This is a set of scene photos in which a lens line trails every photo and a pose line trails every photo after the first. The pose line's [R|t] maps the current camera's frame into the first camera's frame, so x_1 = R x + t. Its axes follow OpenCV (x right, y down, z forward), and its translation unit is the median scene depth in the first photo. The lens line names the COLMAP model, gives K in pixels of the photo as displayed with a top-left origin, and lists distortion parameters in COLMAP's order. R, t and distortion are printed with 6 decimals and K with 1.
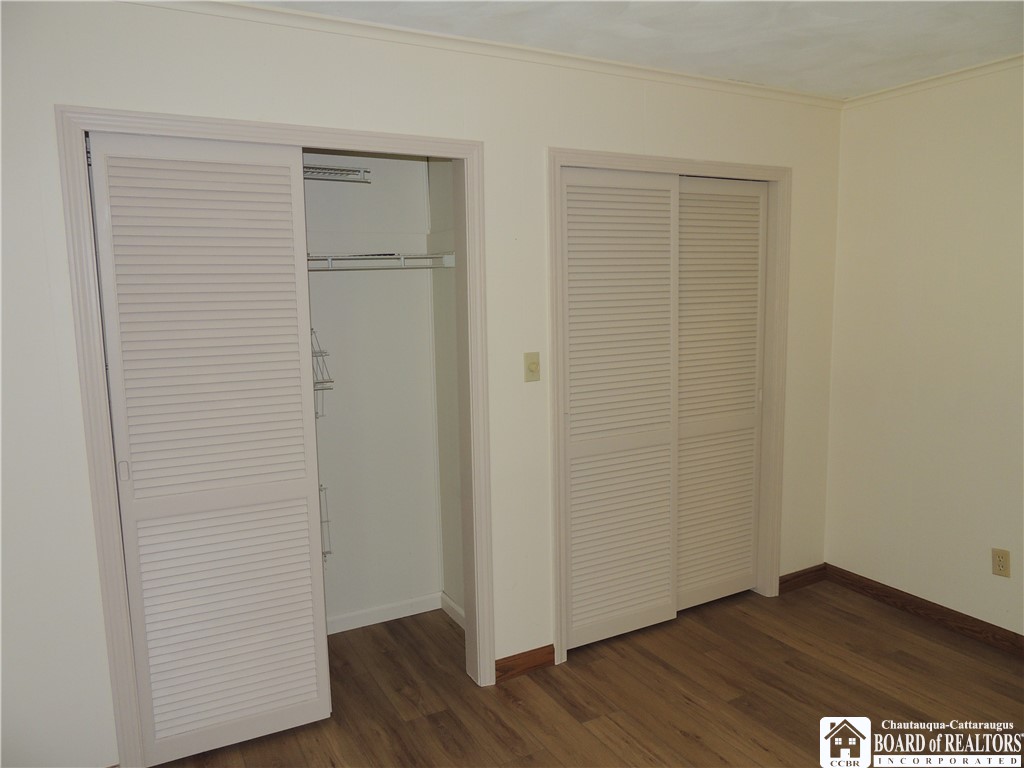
lens RADIAL K [[725.0, 0, 512.0], [0, 725.0, 384.0], [0, 0, 1]] dist [-0.029890, 0.002562]
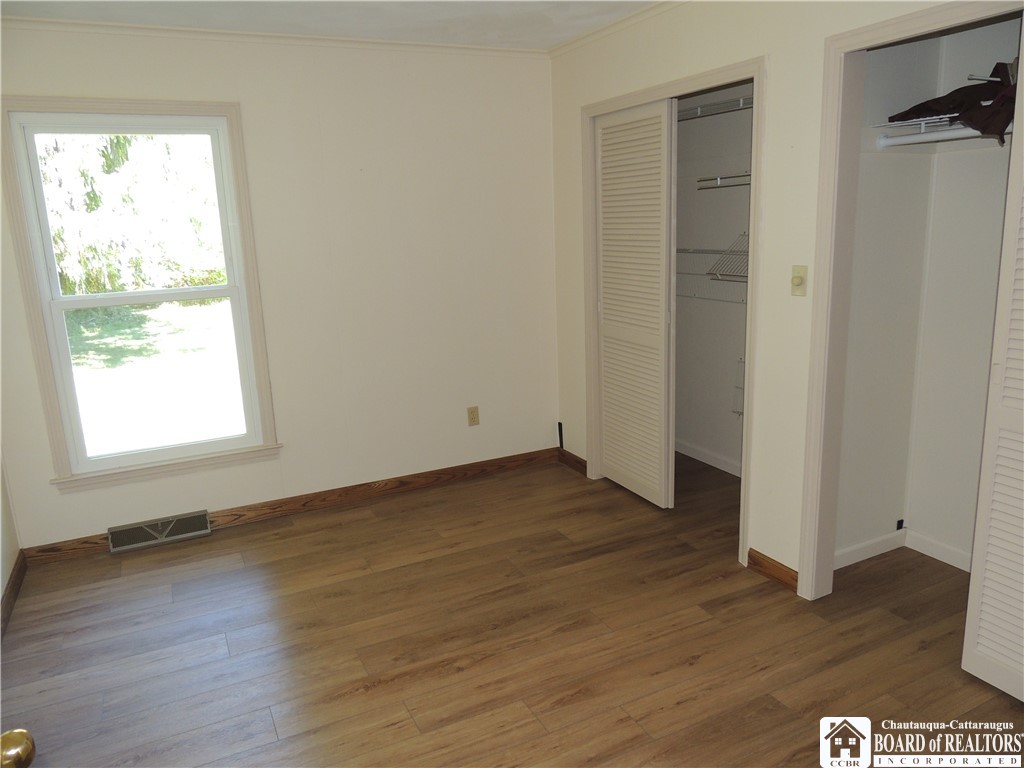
lens RADIAL K [[725.0, 0, 512.0], [0, 725.0, 384.0], [0, 0, 1]] dist [-0.029890, 0.002562]
pose [[-0.036787, 0.245979, -0.968577, 1.081637], [-0.088562, 0.964617, 0.248337, -0.103732], [0.995391, 0.094914, -0.013701, 0.692530]]
